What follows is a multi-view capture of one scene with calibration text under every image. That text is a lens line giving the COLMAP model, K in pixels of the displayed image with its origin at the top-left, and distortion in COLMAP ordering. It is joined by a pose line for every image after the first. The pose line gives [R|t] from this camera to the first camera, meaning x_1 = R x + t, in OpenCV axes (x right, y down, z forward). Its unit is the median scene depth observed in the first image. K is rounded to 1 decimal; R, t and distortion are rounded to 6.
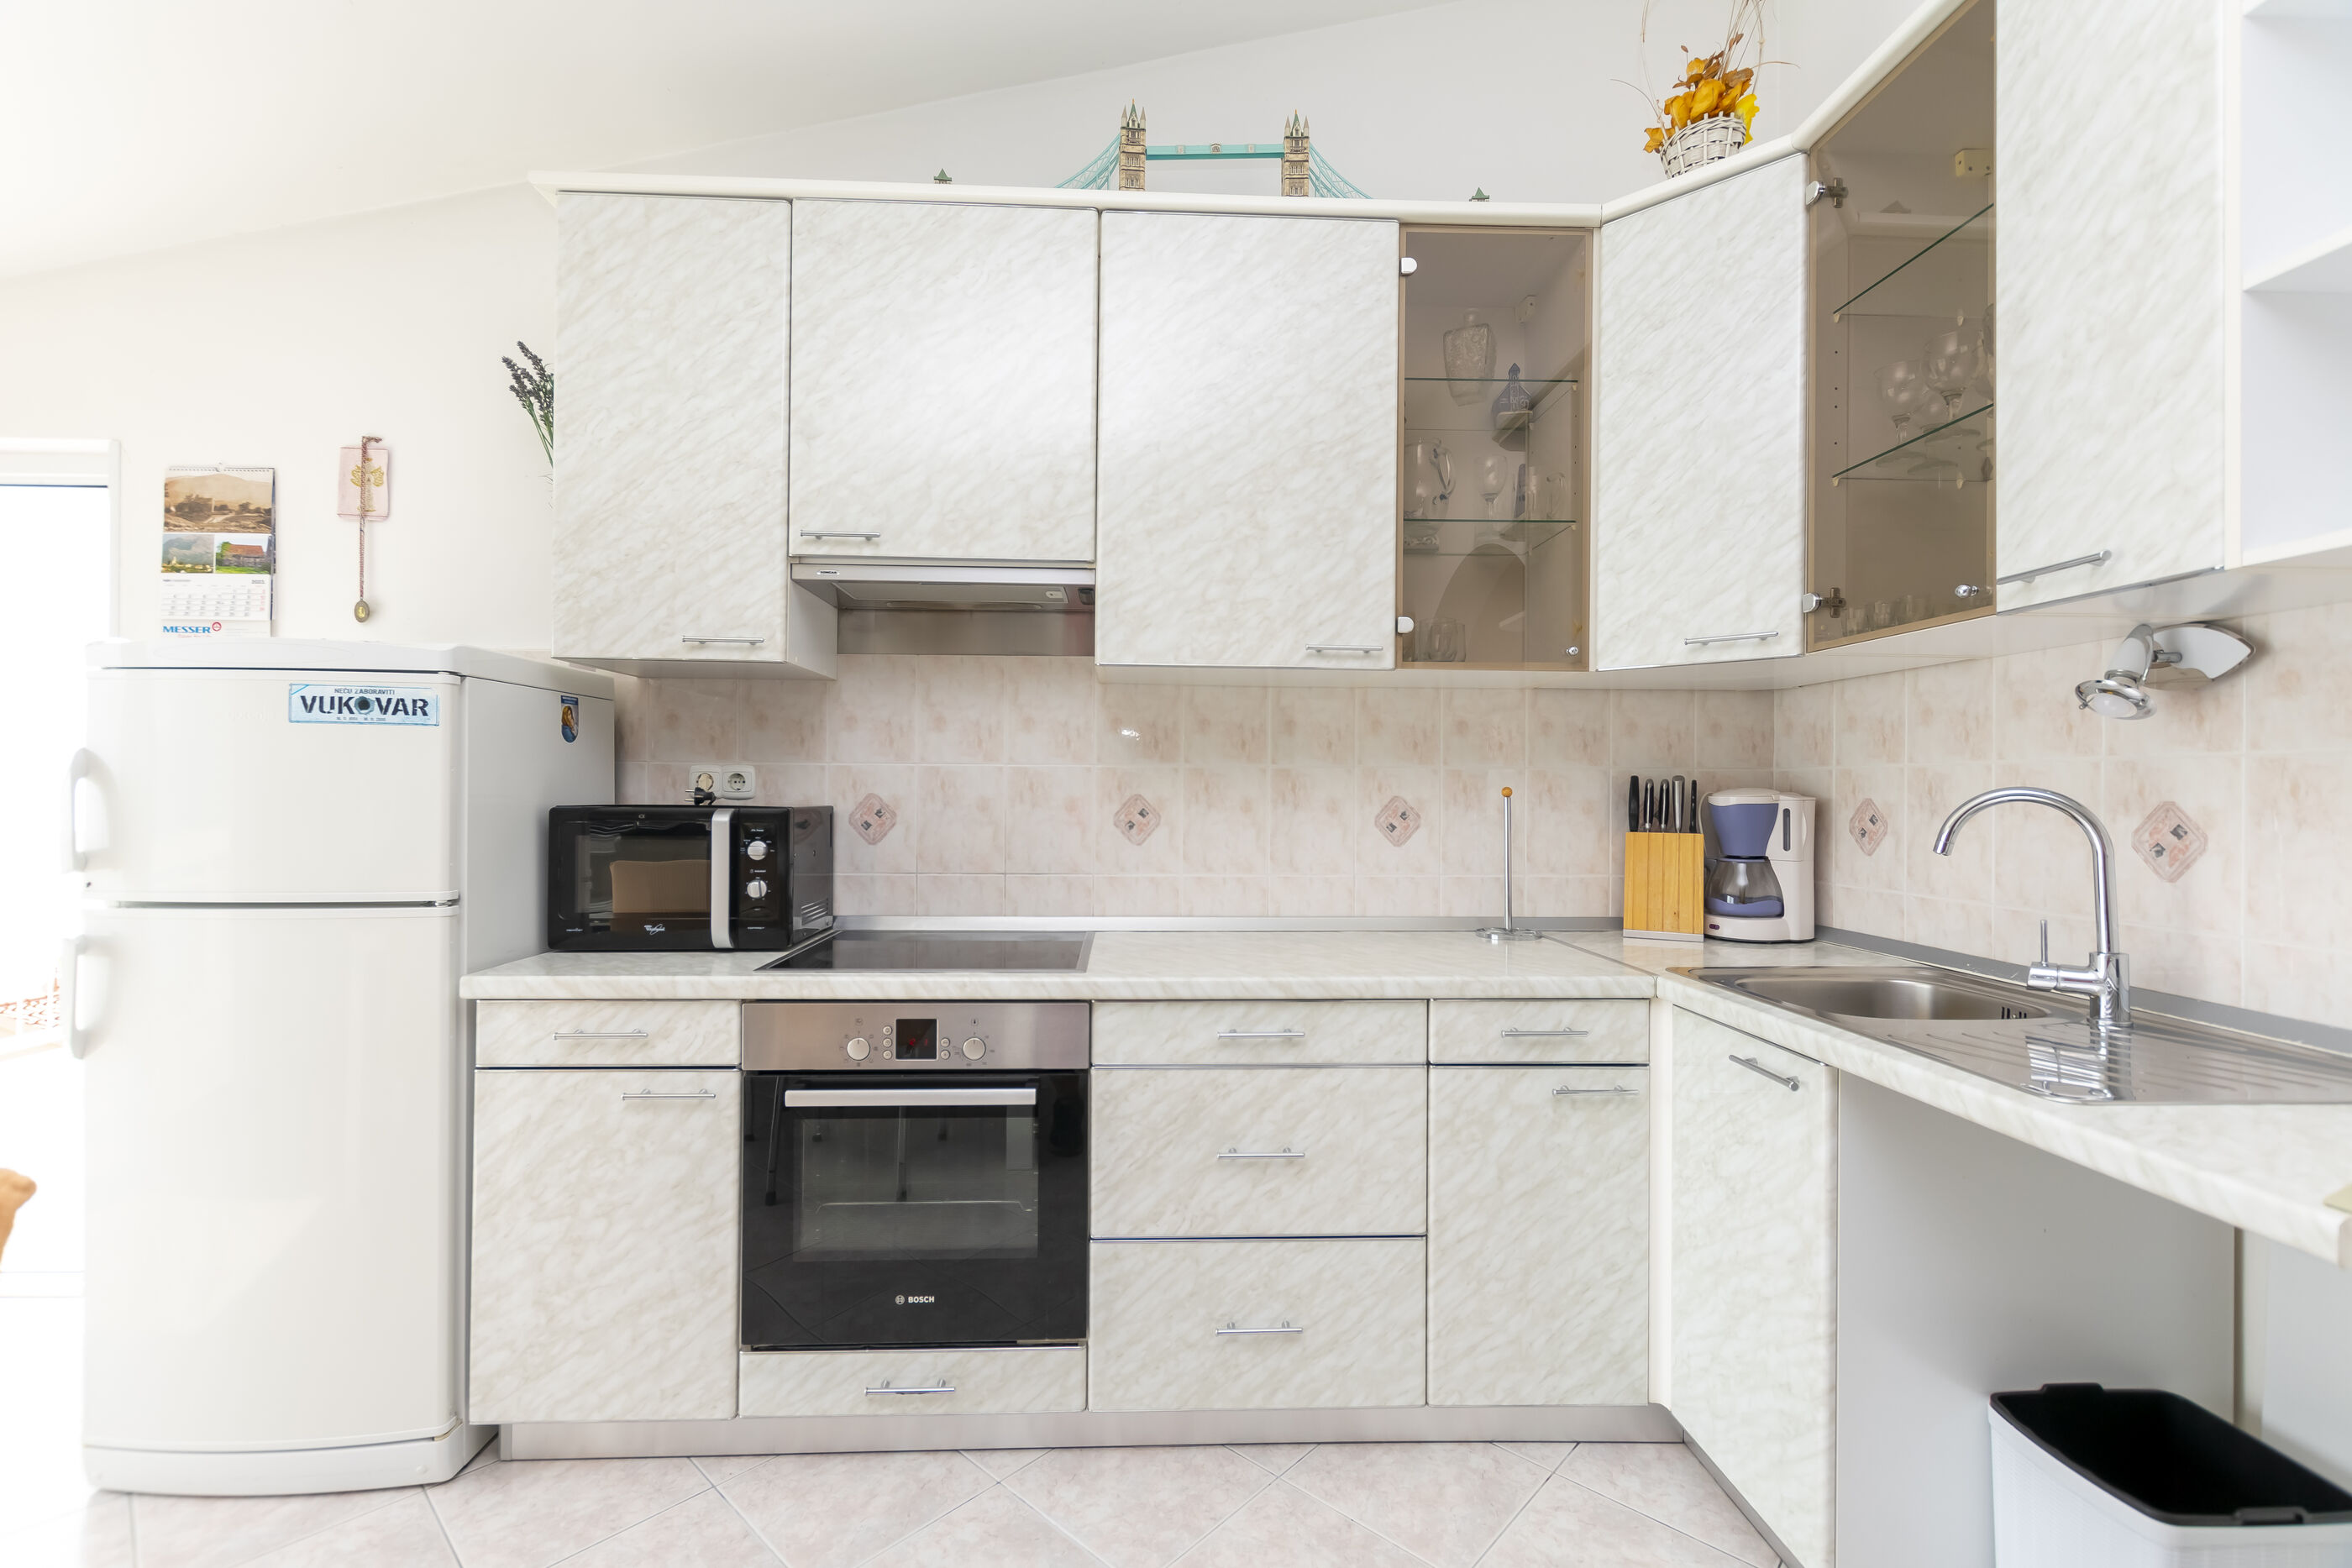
lens RADIAL K [[1031.2, 0, 1189.5], [0, 1031.2, 788.8], [0, 0, 1]] dist [0.004436, -0.000042]
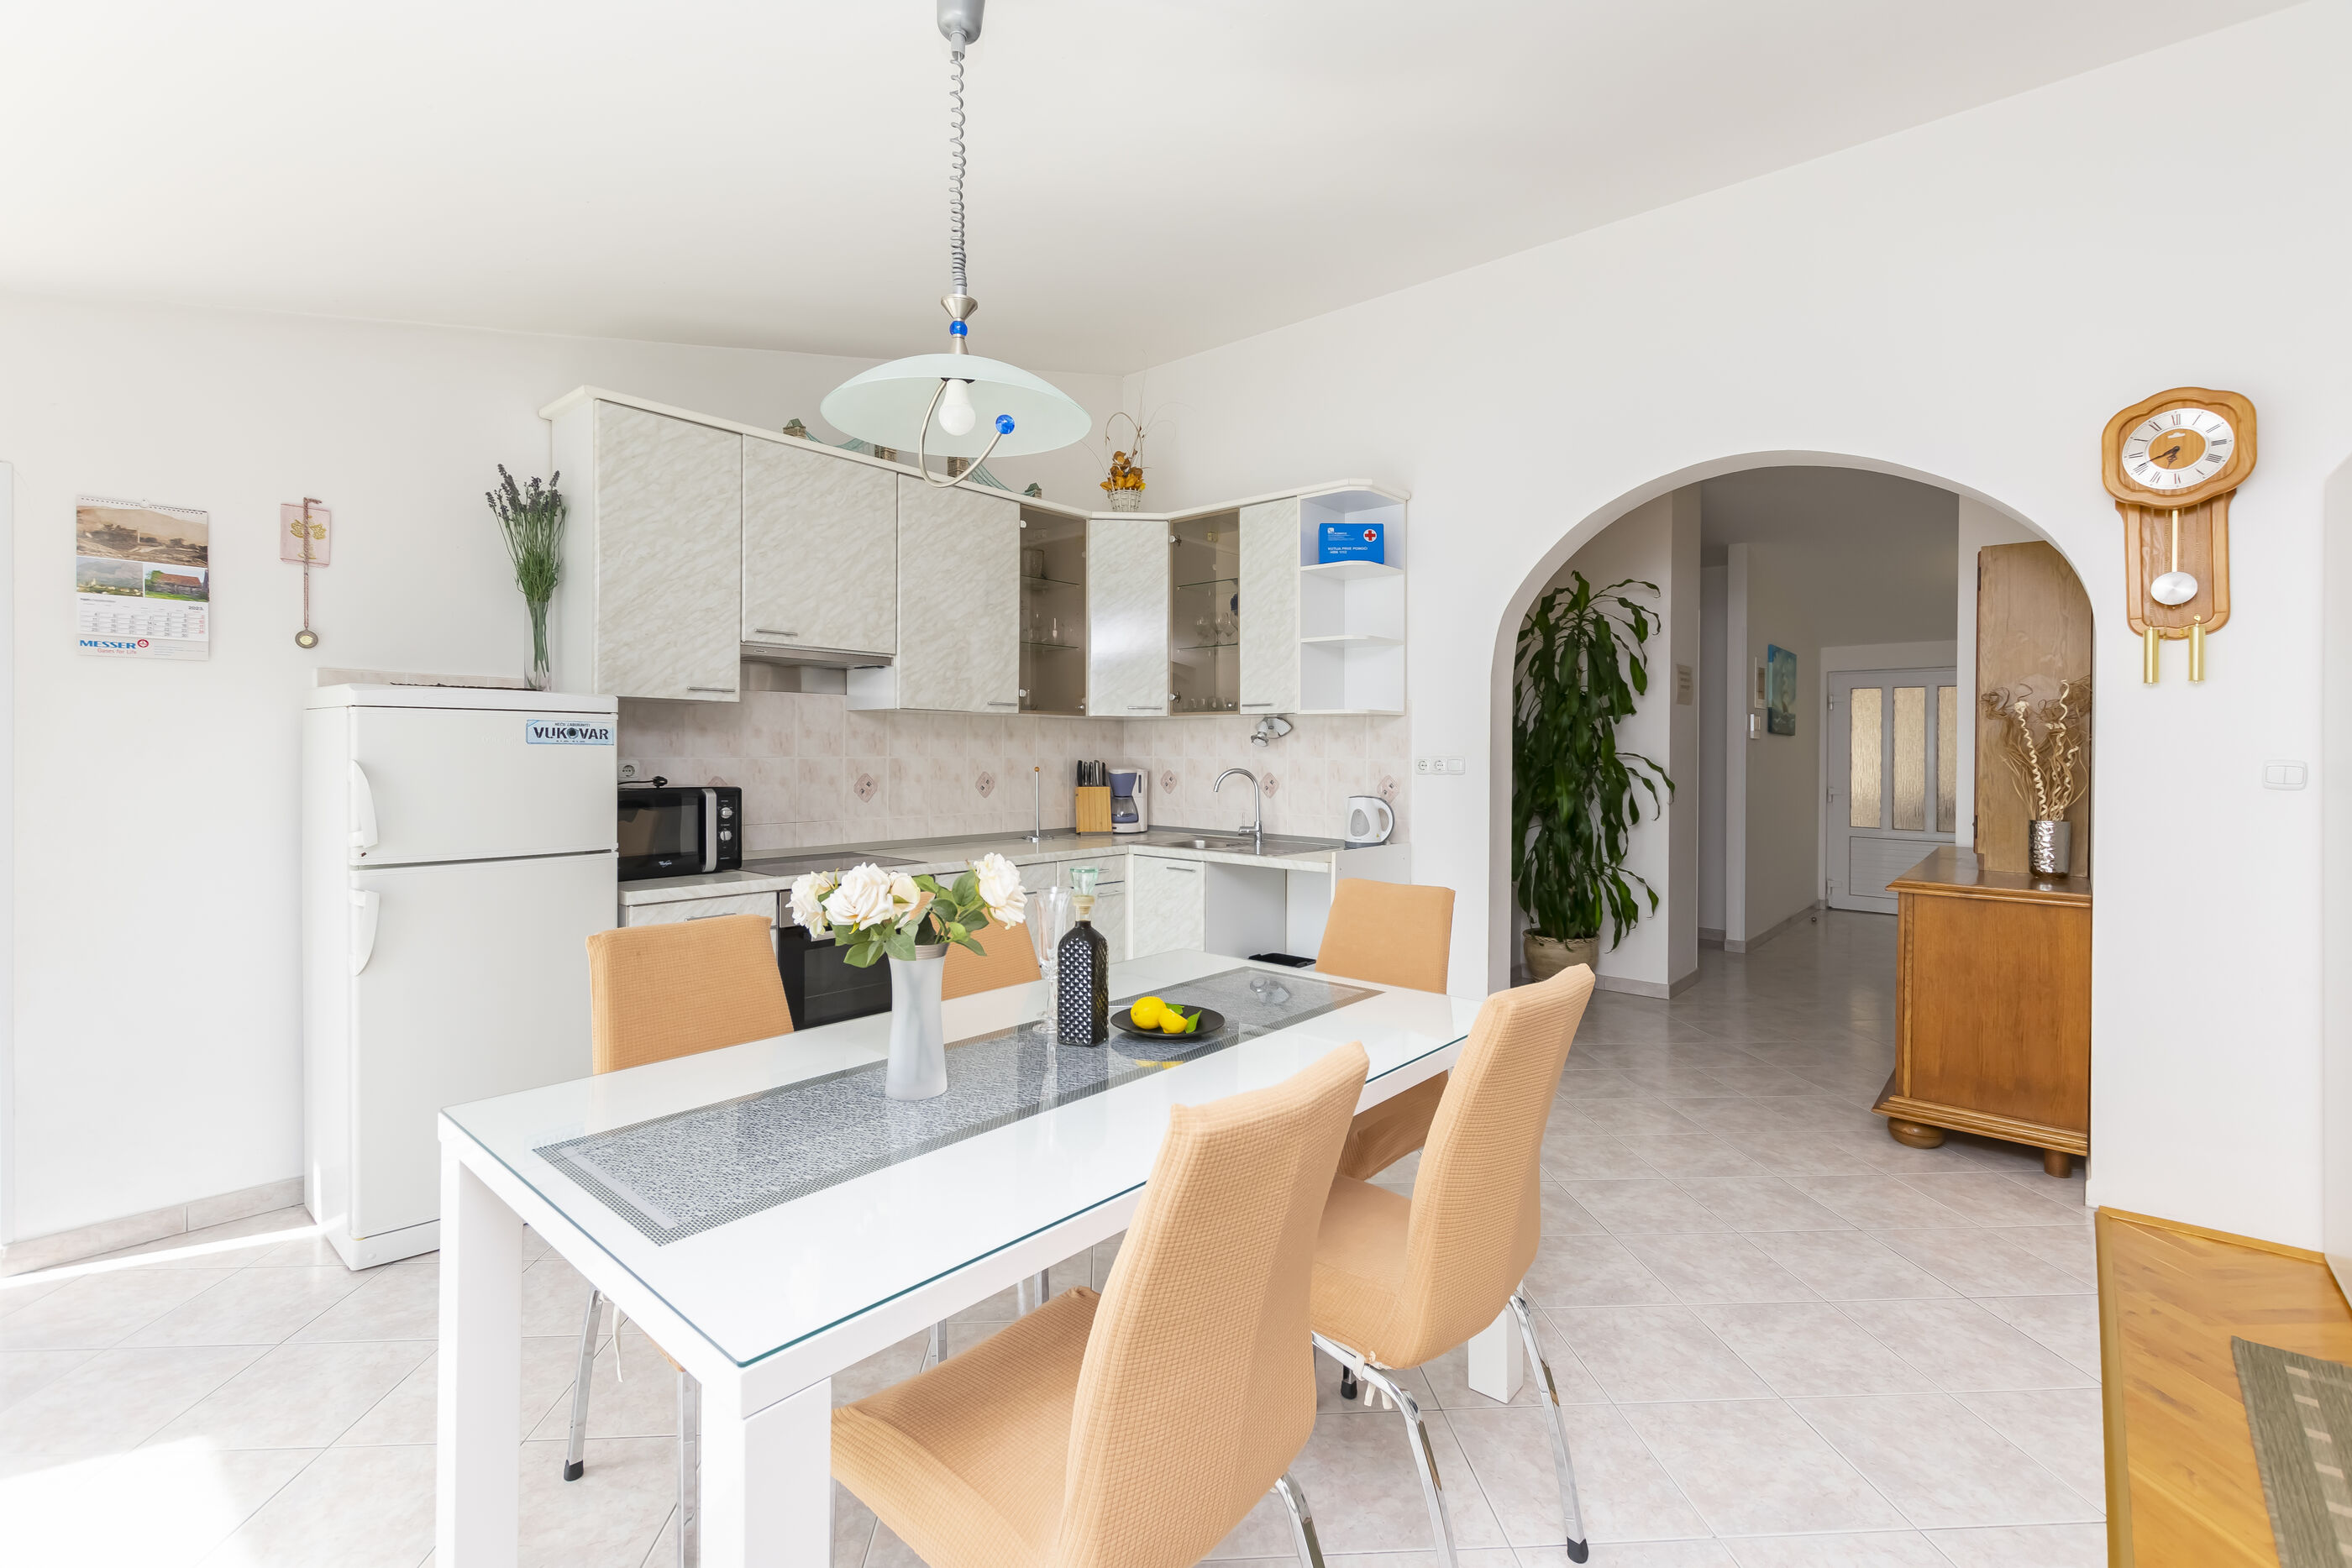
lens RADIAL K [[1017.9, 0, 1186.5], [0, 1017.9, 759.1], [0, 0, 1]] dist [0.006026, -0.000403]
pose [[0.684725, -0.009200, 0.728743, -1.125390], [-0.003894, 0.999860, 0.016282, -0.059572], [-0.728791, -0.013986, 0.684593, -0.711106]]
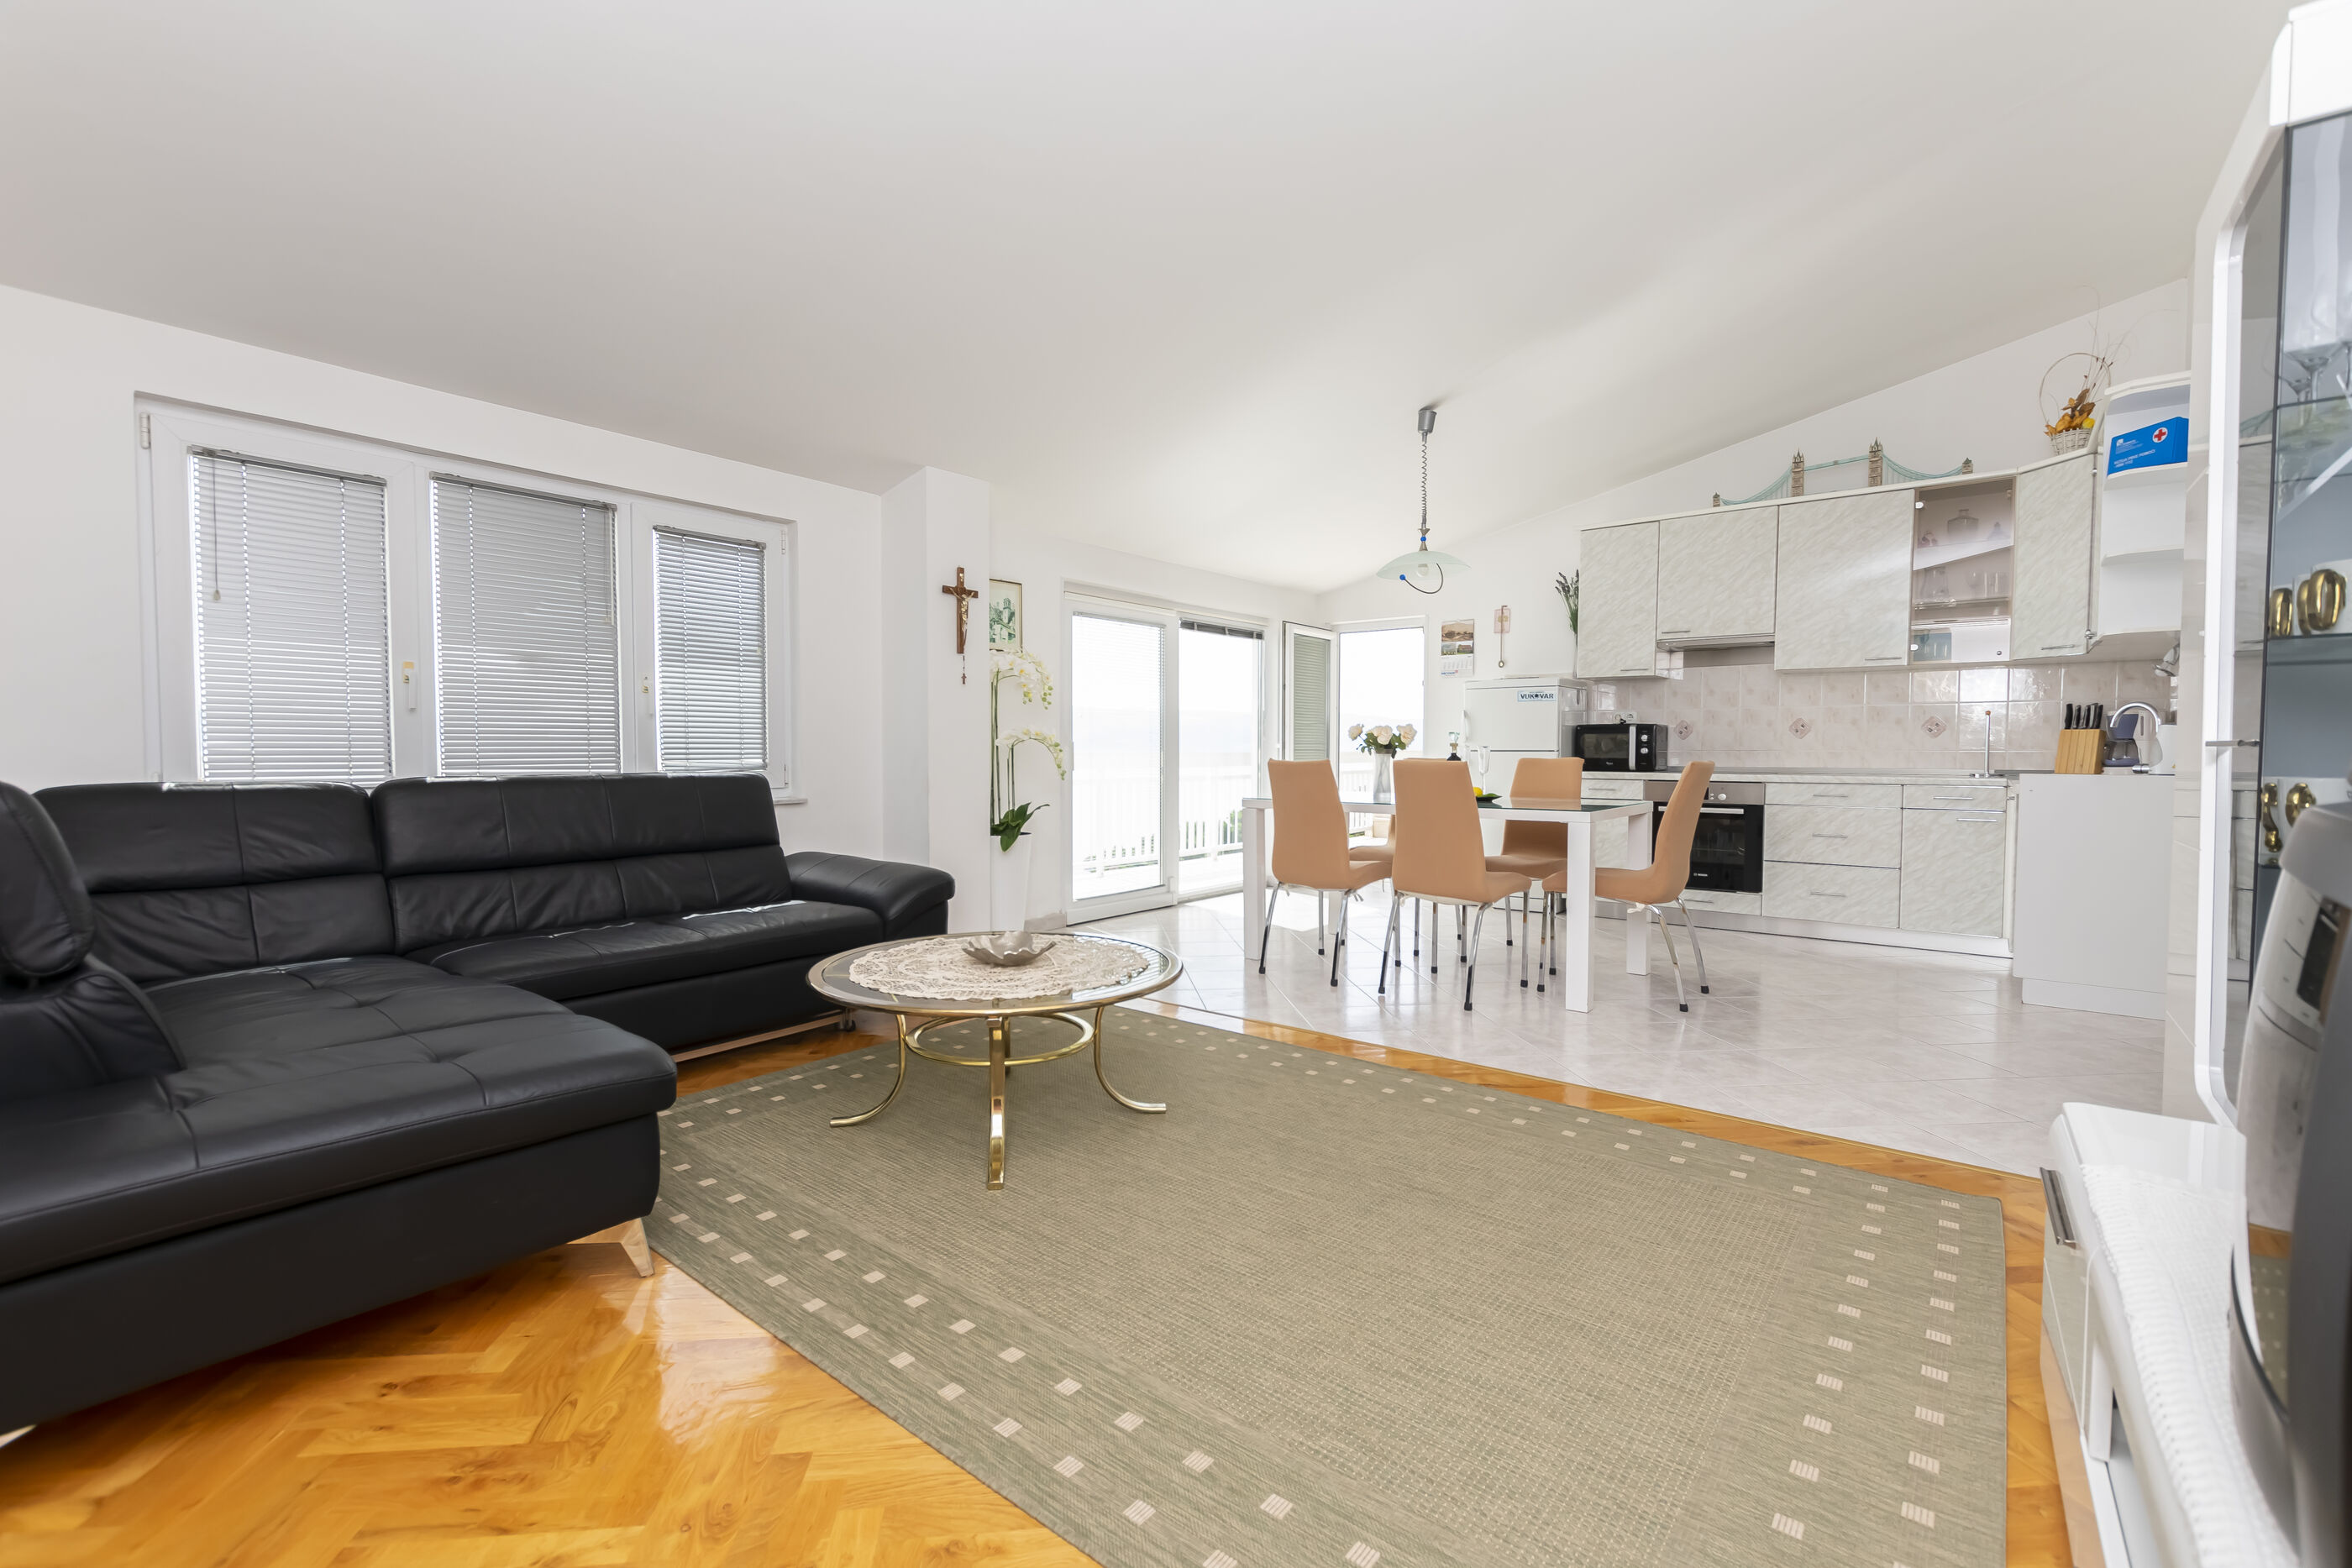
lens RADIAL K [[1041.1, 0, 1138.0], [0, 1041.1, 788.6], [0, 0, 1]] dist [0.002709, -0.000278]
pose [[0.734709, 0.020057, -0.678086, 0.570261], [0.004761, 0.999386, 0.034719, 0.095098], [0.678365, -0.028737, 0.734162, -2.275807]]
